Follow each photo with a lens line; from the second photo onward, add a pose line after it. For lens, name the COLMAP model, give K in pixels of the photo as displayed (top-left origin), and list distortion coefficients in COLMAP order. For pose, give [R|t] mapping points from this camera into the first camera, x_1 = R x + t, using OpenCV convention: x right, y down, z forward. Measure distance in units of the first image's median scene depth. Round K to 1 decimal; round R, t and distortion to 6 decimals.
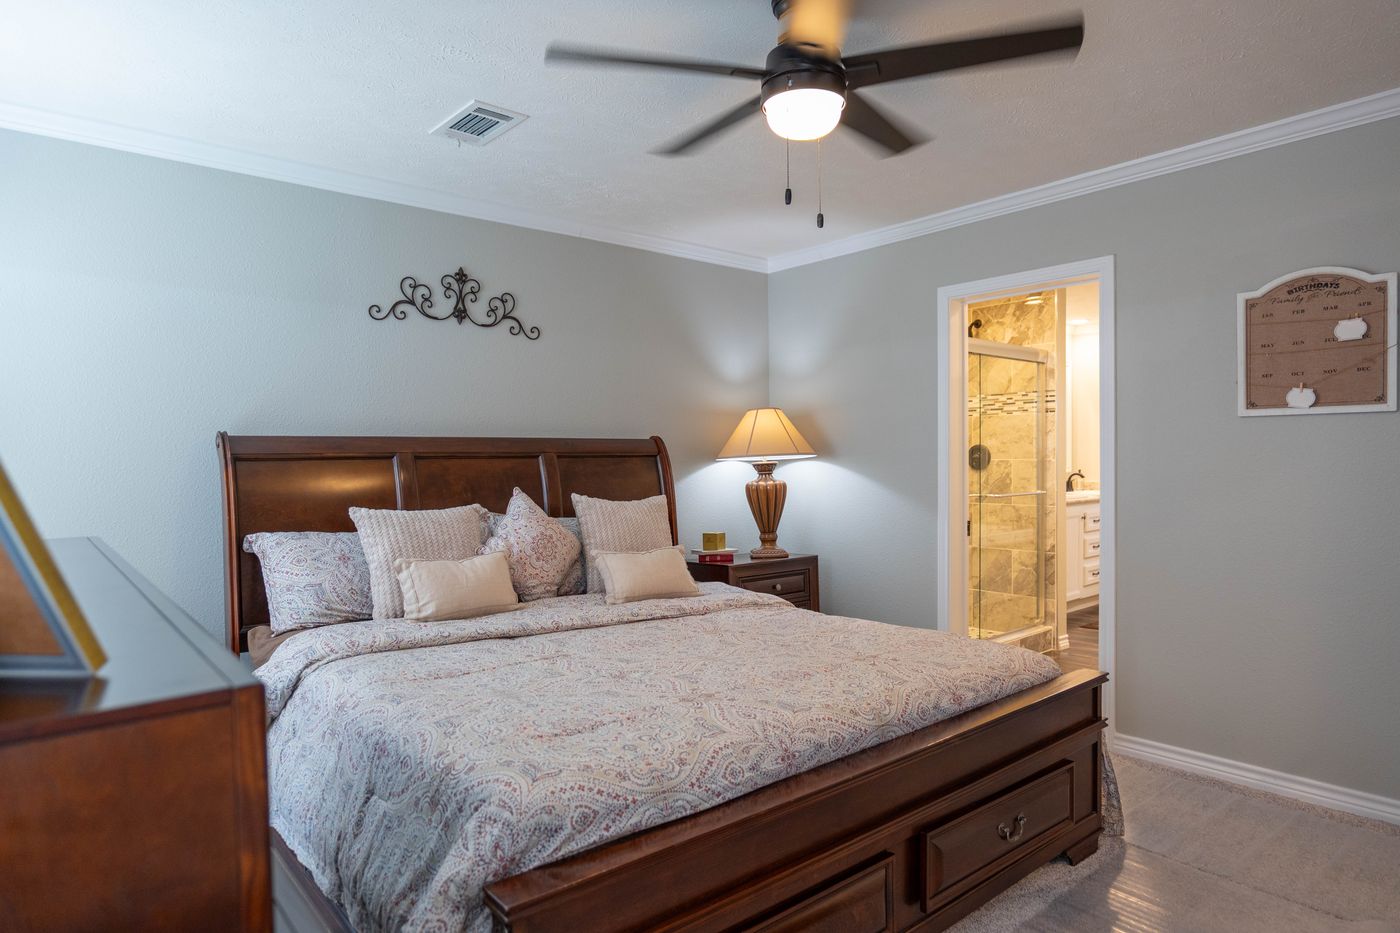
lens RADIAL K [[826.1, 0, 700.0], [0, 826.1, 466.5], [0, 0, 1]] dist [-0.039648, 0.037469]
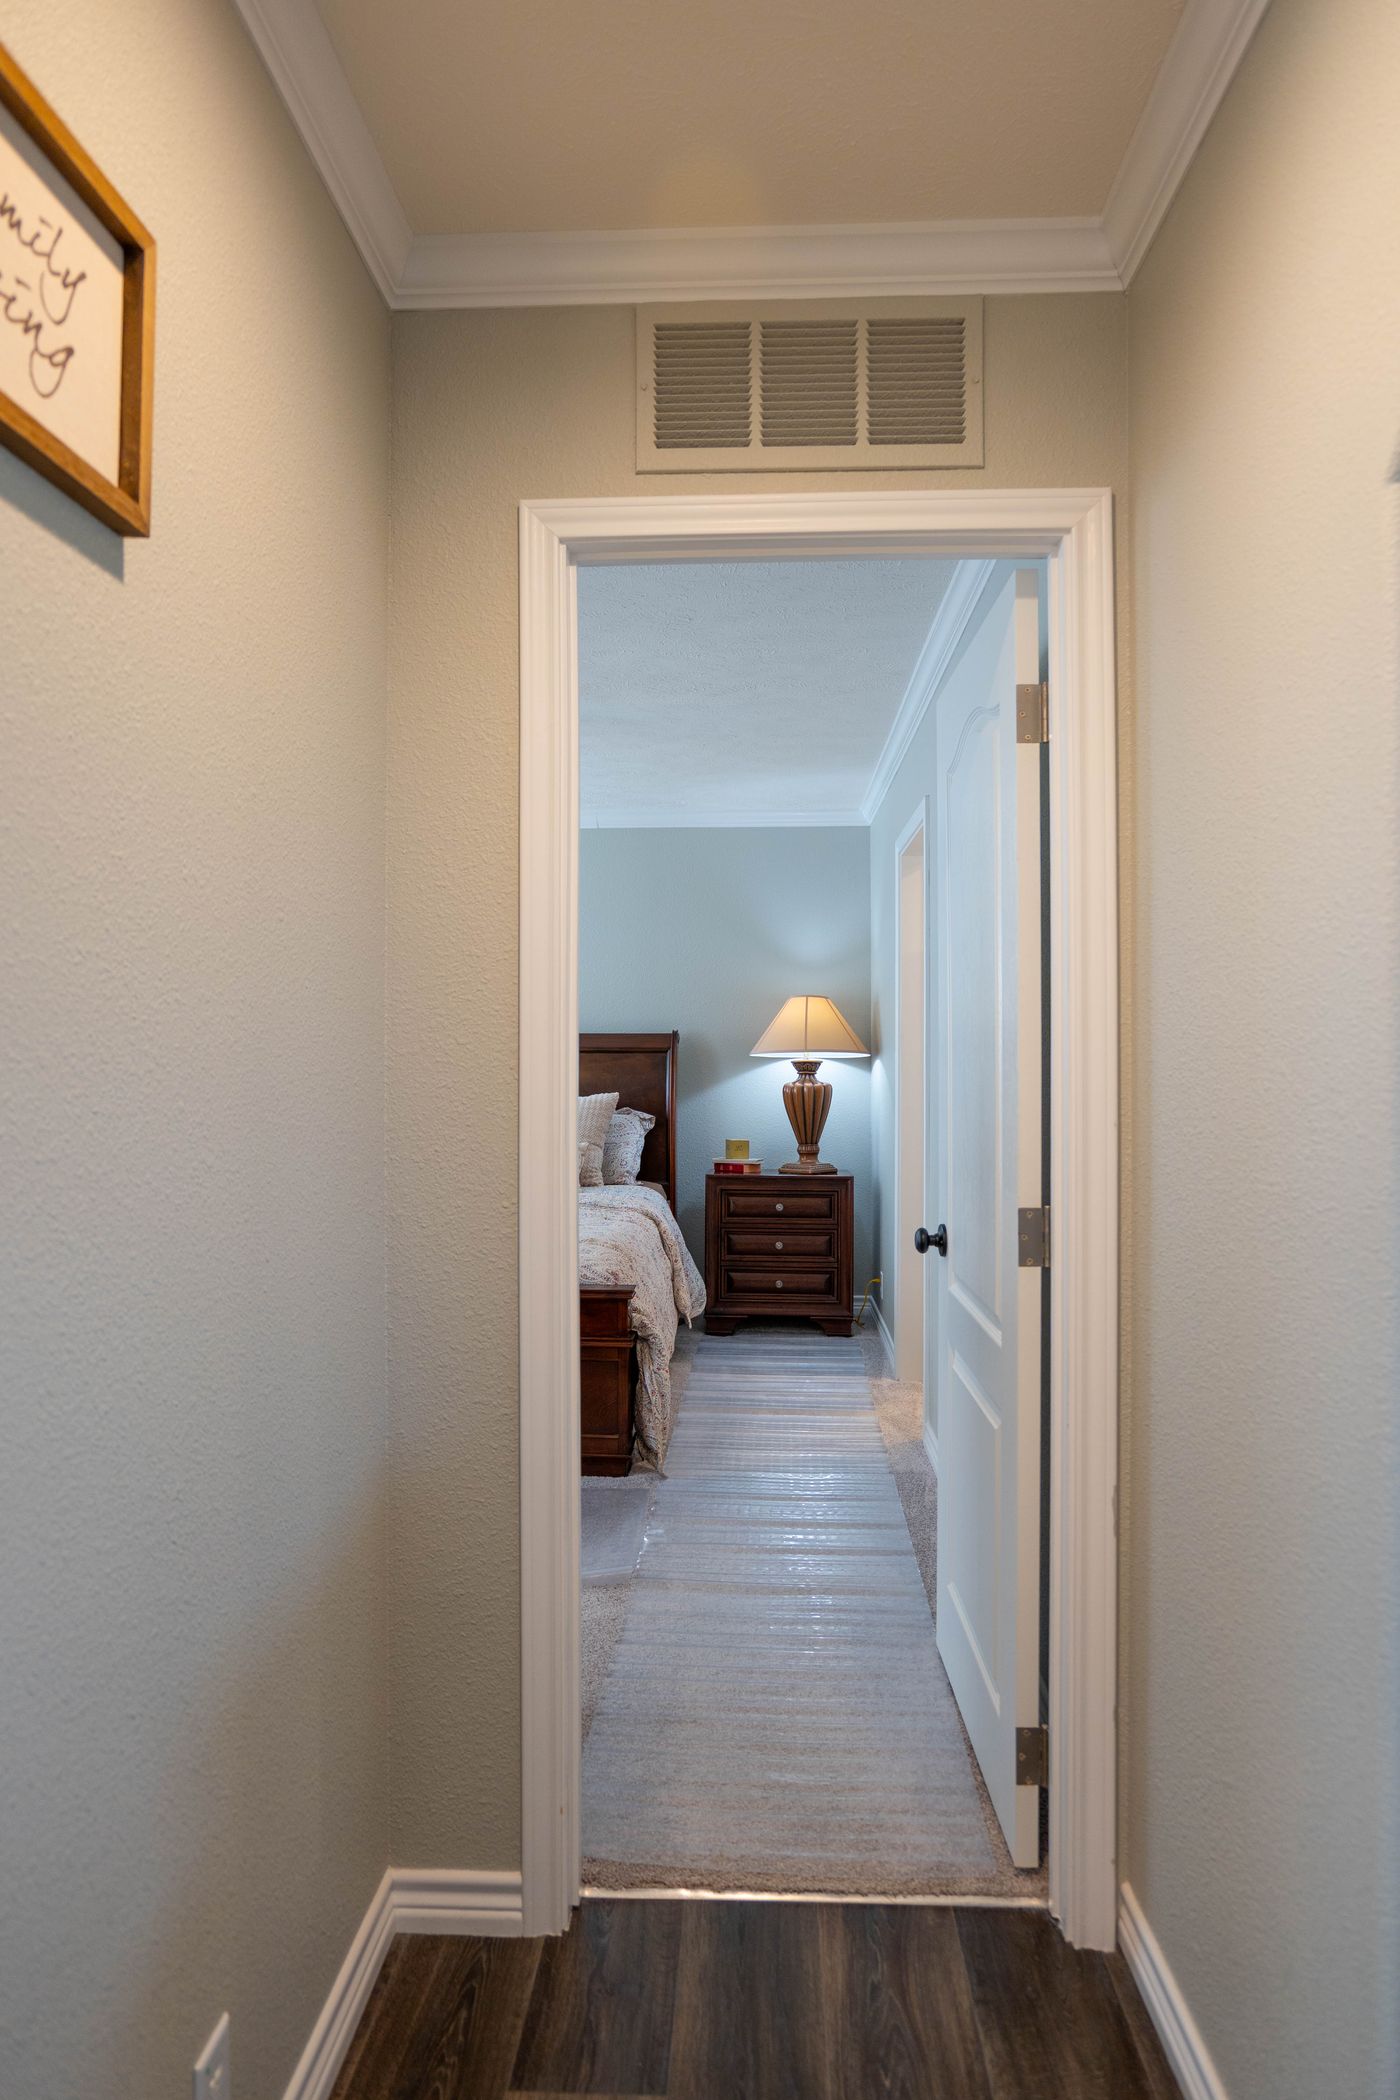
lens RADIAL K [[1239.1, 0, 700.0], [0, 1239.1, 1050.0], [0, 0, 1]] dist [-0.039648, 0.037469]
pose [[0.736656, -0.000451, -0.676268, 1.513977], [-0.009918, 0.999885, -0.011469, 0.000854], [0.676195, 0.015156, 0.736567, 0.002591]]
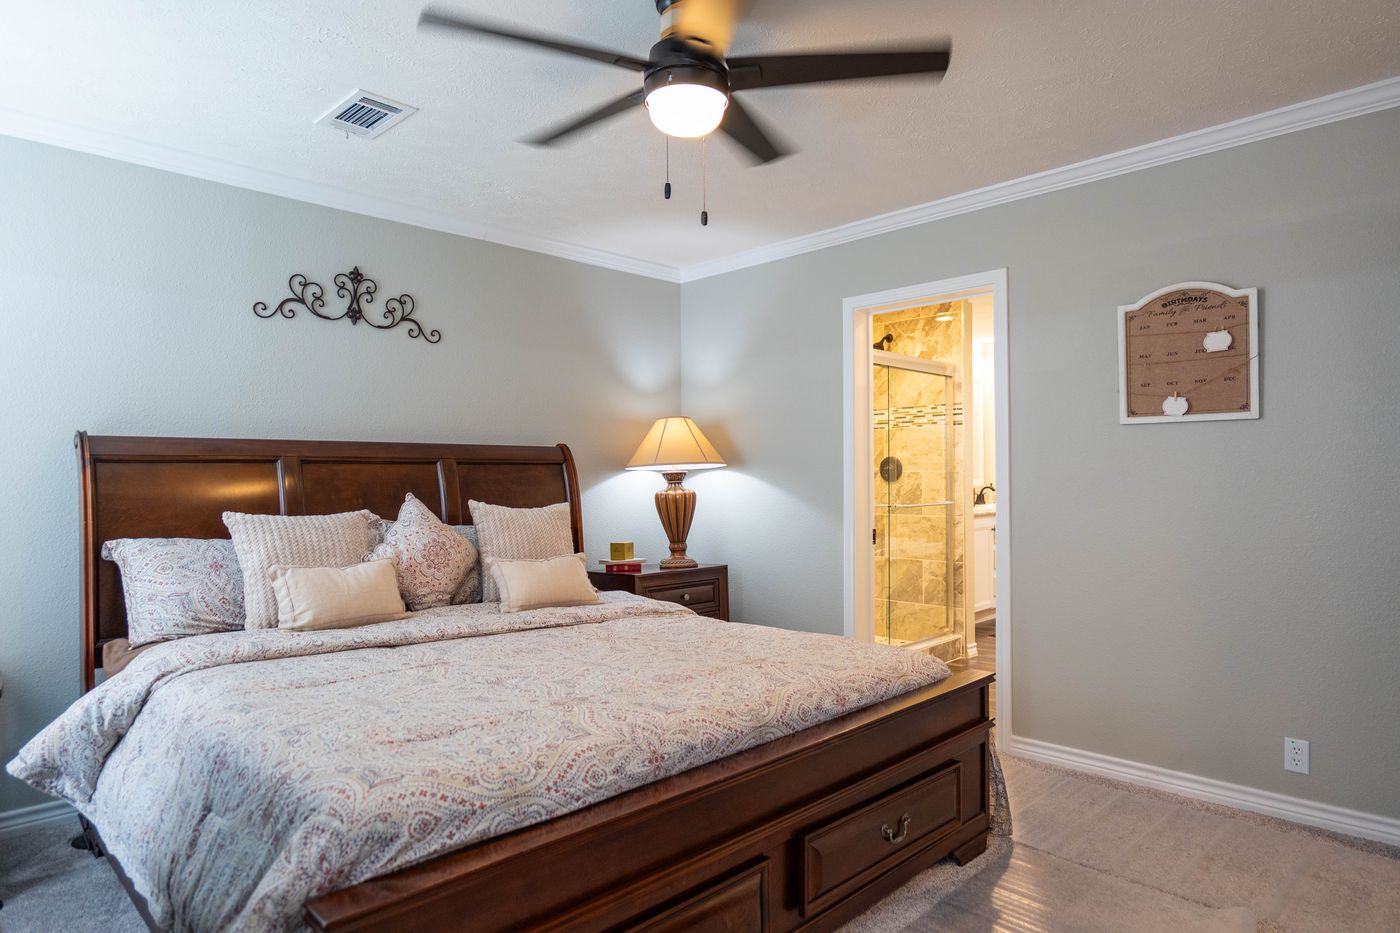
lens RADIAL K [[826.1, 0, 700.0], [0, 826.1, 466.5], [0, 0, 1]] dist [-0.039648, 0.037469]
pose [[0.996426, 0.003991, 0.084373, 0.044917], [-0.002283, 0.999791, -0.020321, 0.016342], [-0.084437, 0.020056, 0.996227, 0.012756]]
